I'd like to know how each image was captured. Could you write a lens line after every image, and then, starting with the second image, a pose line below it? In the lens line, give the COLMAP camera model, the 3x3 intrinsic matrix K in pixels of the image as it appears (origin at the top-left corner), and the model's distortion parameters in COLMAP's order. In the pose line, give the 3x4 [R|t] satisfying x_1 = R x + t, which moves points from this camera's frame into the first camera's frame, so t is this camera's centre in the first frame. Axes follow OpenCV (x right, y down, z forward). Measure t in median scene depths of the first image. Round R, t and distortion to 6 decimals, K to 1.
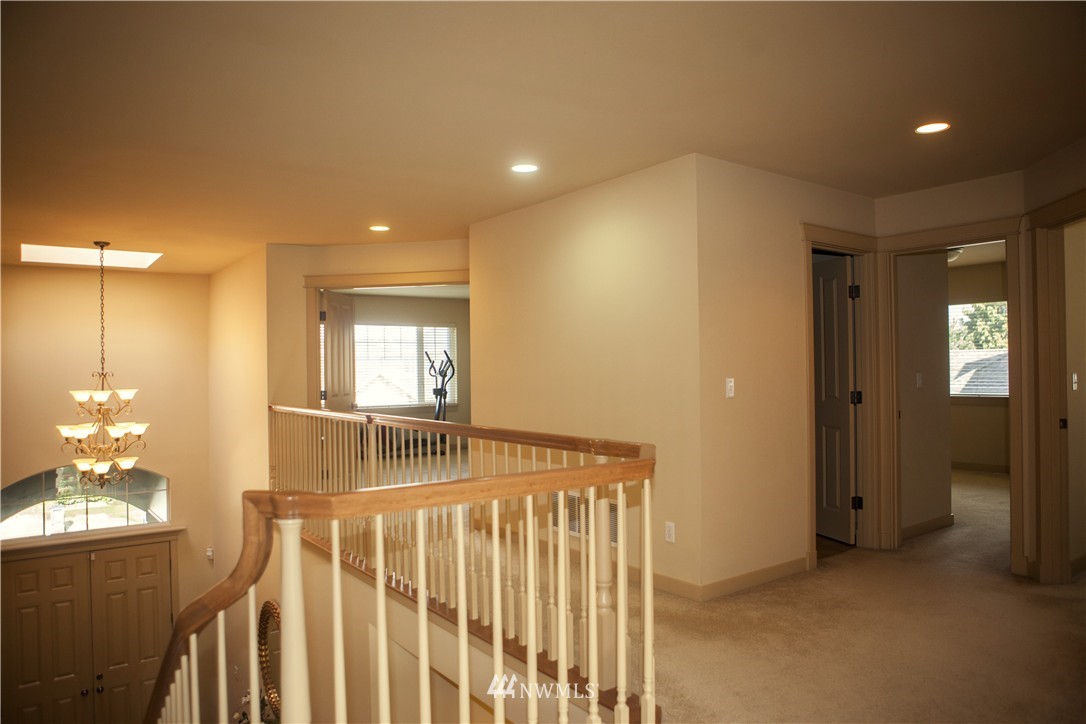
lens RADIAL K [[756.6, 0, 543.0], [0, 756.6, 362.0], [0, 0, 1]] dist [-0.120660, 0.084008]
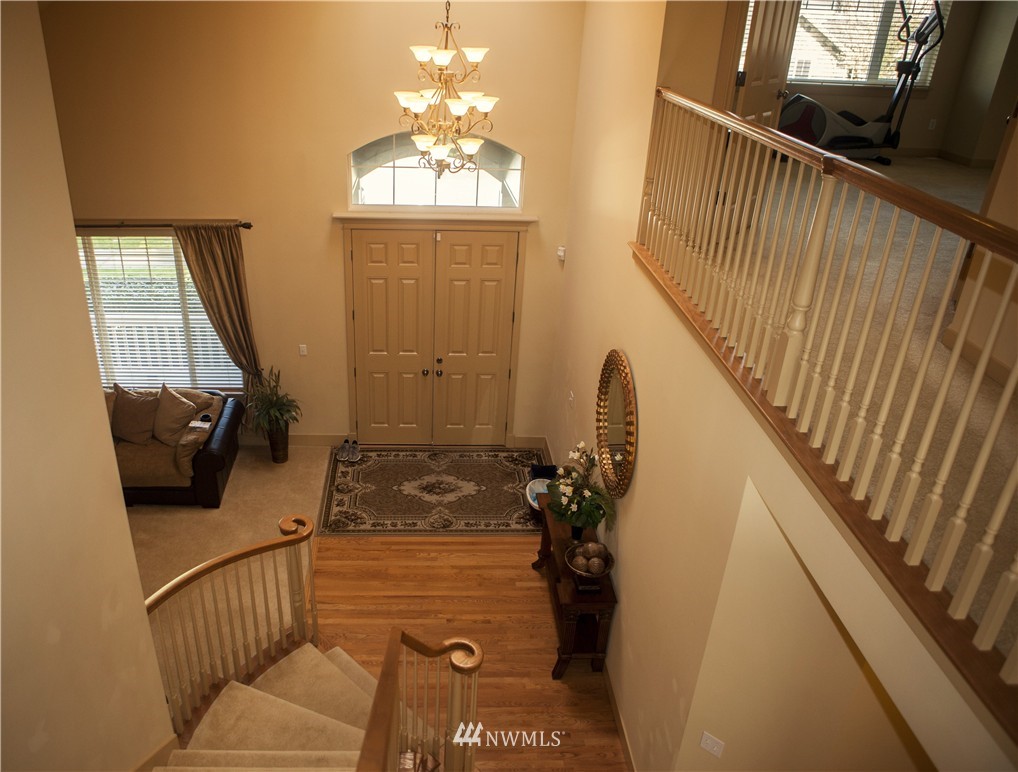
lens RADIAL K [[801.1, 0, 436.5], [0, 801.1, 384.4], [0, 0, 1]] dist [-0.087785, 0.059686]
pose [[0.822071, 0.280853, -0.495298, -0.082096], [-0.025650, 0.887267, 0.460543, -0.024379], [0.568807, -0.365895, 0.736600, 0.207662]]
